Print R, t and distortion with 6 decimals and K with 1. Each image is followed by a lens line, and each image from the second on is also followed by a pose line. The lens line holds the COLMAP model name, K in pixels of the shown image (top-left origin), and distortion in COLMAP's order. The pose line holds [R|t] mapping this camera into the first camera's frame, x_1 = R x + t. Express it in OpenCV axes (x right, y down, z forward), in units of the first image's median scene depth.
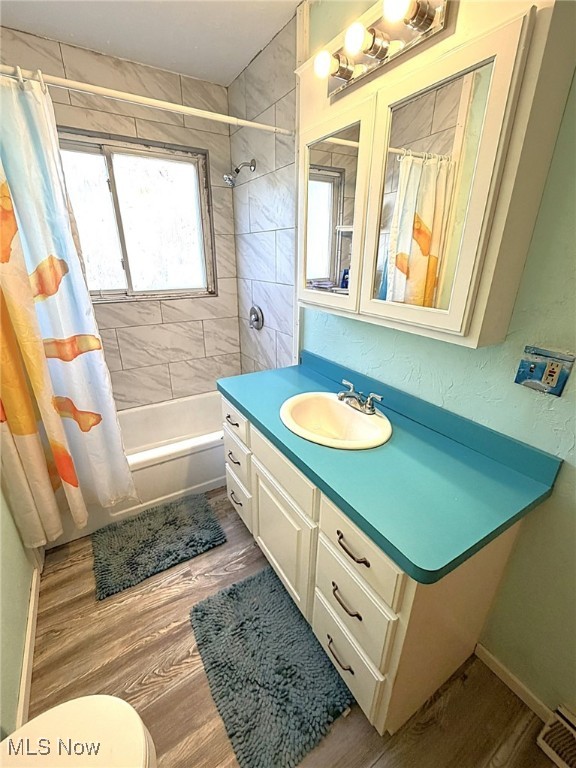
lens RADIAL K [[313.2, 0, 300.8], [0, 313.2, 383.4], [0, 0, 1]] dist [-0.002830, -0.000350]
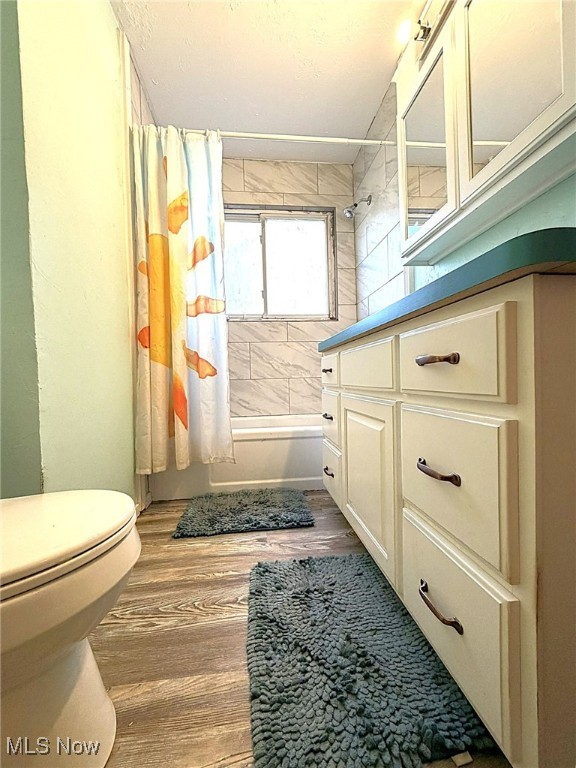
lens RADIAL K [[313.2, 0, 300.8], [0, 313.2, 383.4], [0, 0, 1]] dist [-0.002830, -0.000350]
pose [[0.905413, -0.044237, -0.422222, 0.103944], [-0.104632, 0.940624, -0.322923, 0.468653], [0.411437, 0.336556, 0.847024, 0.185258]]
